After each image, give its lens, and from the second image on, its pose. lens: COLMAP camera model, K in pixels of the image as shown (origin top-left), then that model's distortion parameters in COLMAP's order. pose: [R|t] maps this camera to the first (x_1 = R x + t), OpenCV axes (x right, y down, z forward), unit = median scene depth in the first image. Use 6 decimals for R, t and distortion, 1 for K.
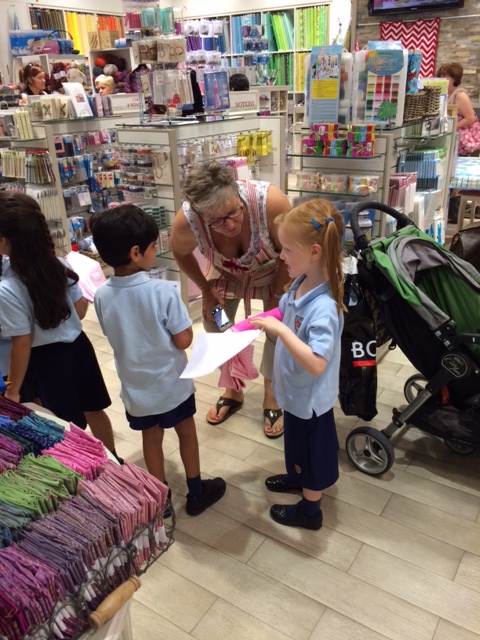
lens RADIAL K [[550.6, 0, 243.3], [0, 550.6, 318.6], [0, 0, 1]] dist [0.062628, -0.072214]
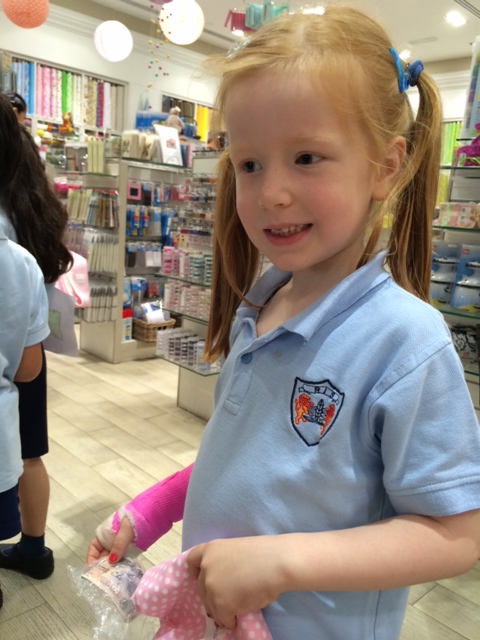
lens RADIAL K [[550.6, 0, 242.8], [0, 550.6, 321.5], [0, 0, 1]] dist [0.062628, -0.072214]
pose [[0.970188, 0.147718, -0.192133, 0.015522], [-0.185830, 0.962324, -0.198492, 0.012874], [0.155573, 0.228279, 0.961086, 0.274110]]
